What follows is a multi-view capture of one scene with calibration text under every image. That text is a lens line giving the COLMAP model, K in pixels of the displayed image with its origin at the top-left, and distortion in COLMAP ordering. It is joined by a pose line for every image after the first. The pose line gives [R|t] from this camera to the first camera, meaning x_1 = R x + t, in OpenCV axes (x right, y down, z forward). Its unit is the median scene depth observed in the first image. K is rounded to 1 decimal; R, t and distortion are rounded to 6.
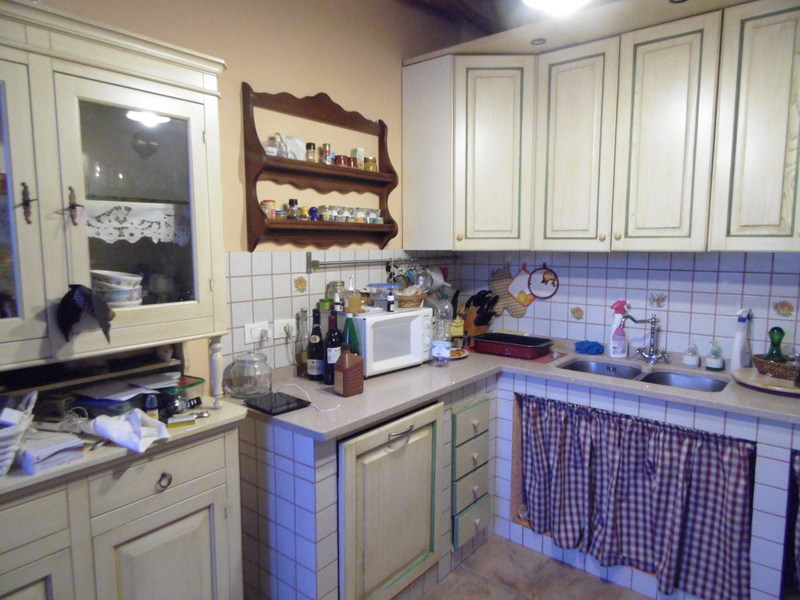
lens RADIAL K [[524.8, 0, 394.9], [0, 524.8, 299.8], [0, 0, 1]] dist [0.007264, -0.010522]
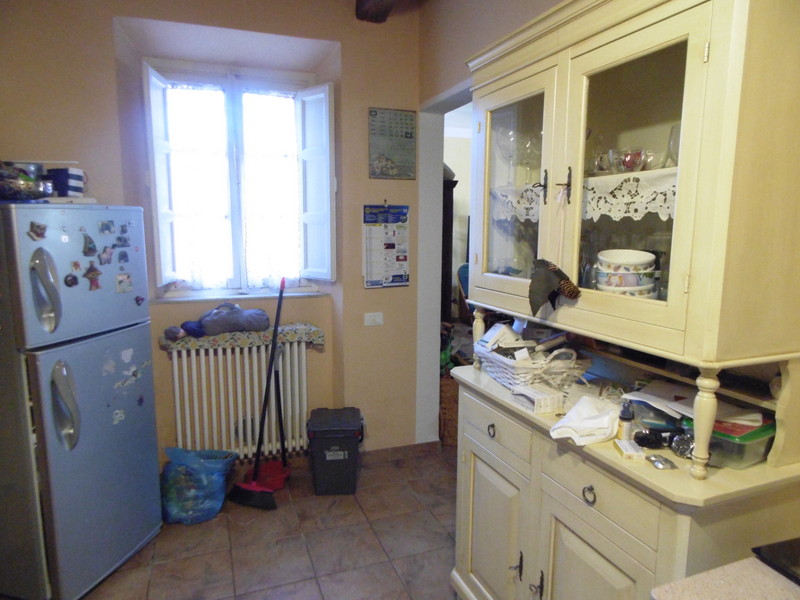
lens RADIAL K [[524.8, 0, 398.7], [0, 524.8, 299.1], [0, 0, 1]] dist [0.007264, -0.010522]
pose [[-0.497627, 0.123881, -0.858499, 0.436997], [-0.094794, 0.976053, 0.195791, -0.114949], [0.862196, 0.178811, -0.473967, 1.108380]]
